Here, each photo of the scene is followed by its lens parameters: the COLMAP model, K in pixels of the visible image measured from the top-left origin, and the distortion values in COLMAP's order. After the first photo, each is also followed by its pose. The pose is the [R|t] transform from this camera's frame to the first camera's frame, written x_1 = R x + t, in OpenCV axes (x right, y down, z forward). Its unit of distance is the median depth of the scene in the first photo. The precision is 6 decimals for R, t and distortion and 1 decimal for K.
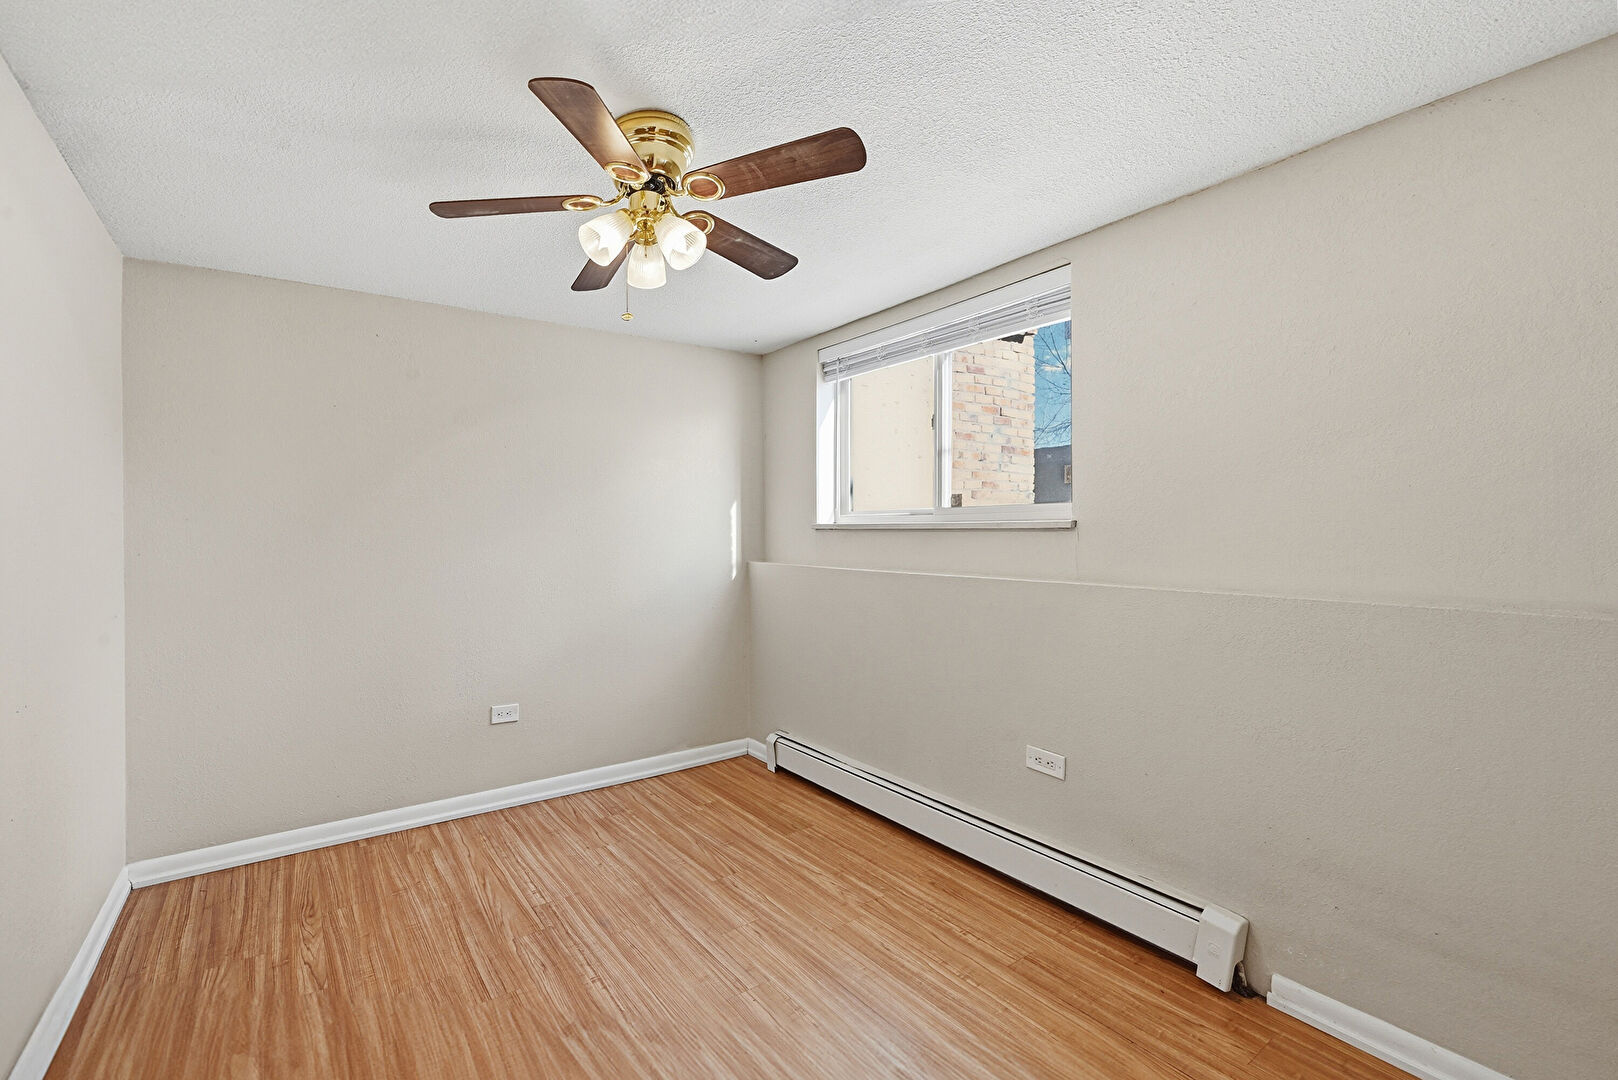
lens RADIAL K [[746.0, 0, 806.5], [0, 746.0, 538.5], [0, 0, 1]] dist [0.014550, -0.000115]
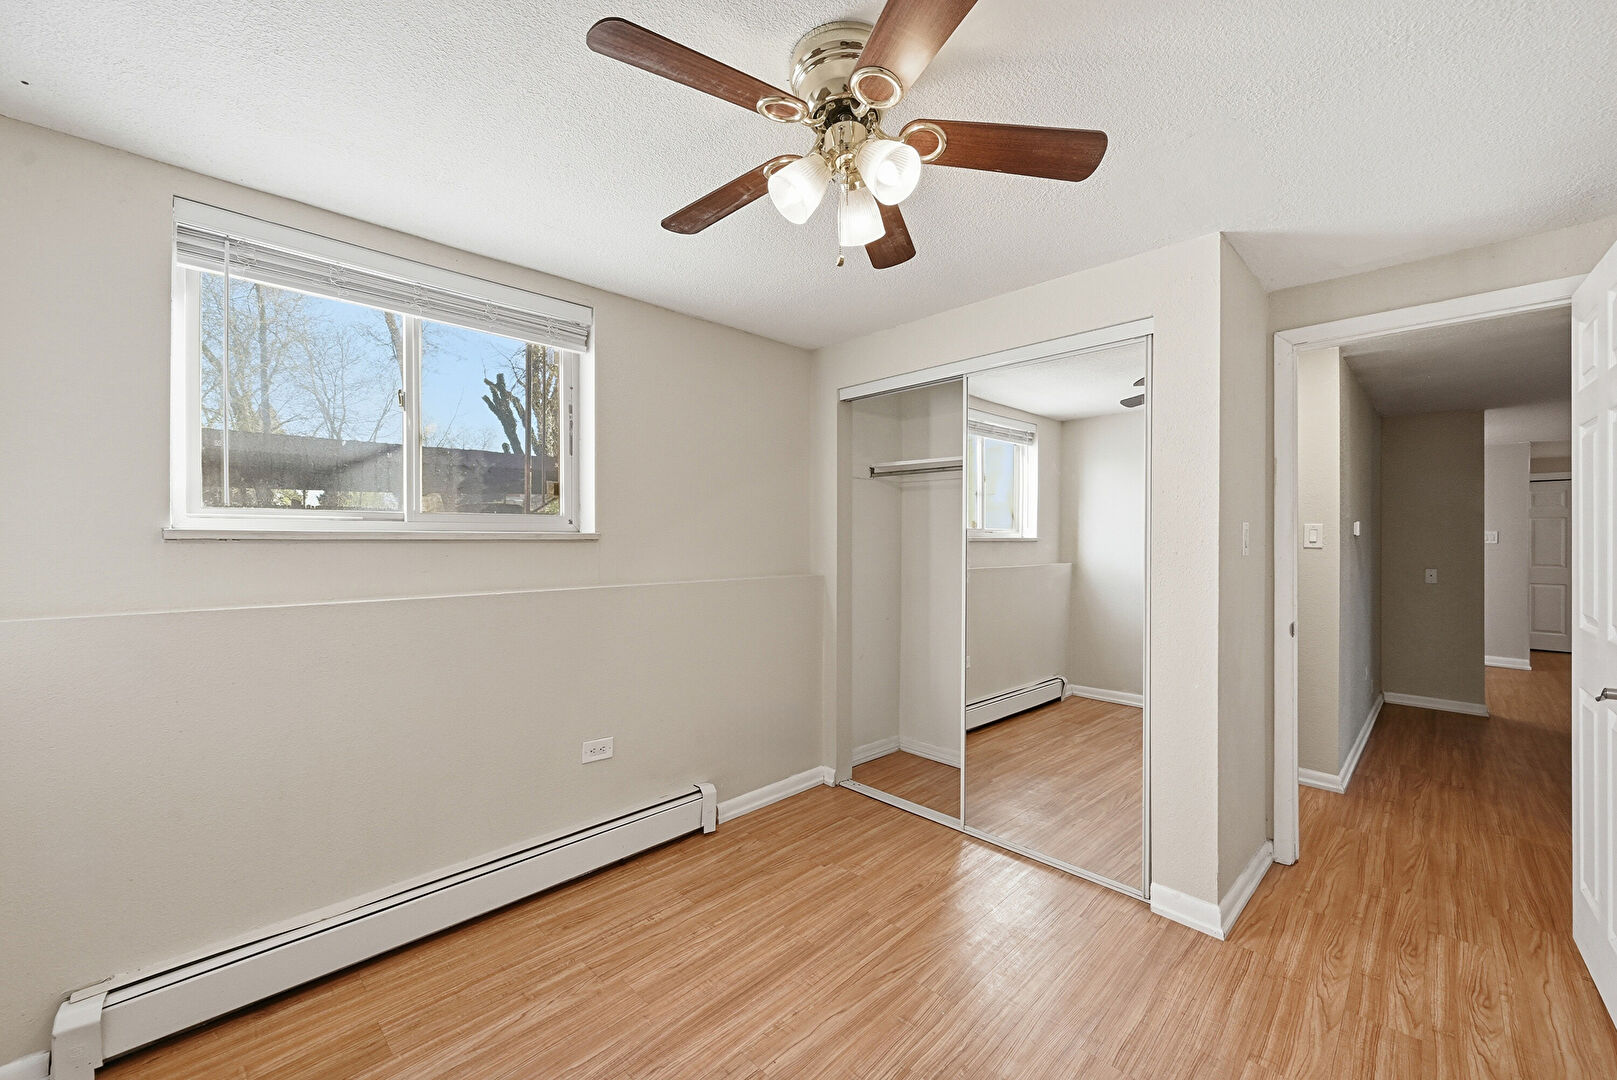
lens RADIAL K [[628.8, 0, 793.3], [0, 628.8, 538.3], [0, 0, 1]] dist [0.010369, 0.000001]
pose [[-0.162414, 0.004712, 0.986712, -0.661024], [0.011163, 0.999933, -0.002938, -0.009271], [-0.986660, 0.010537, -0.162455, 0.873978]]
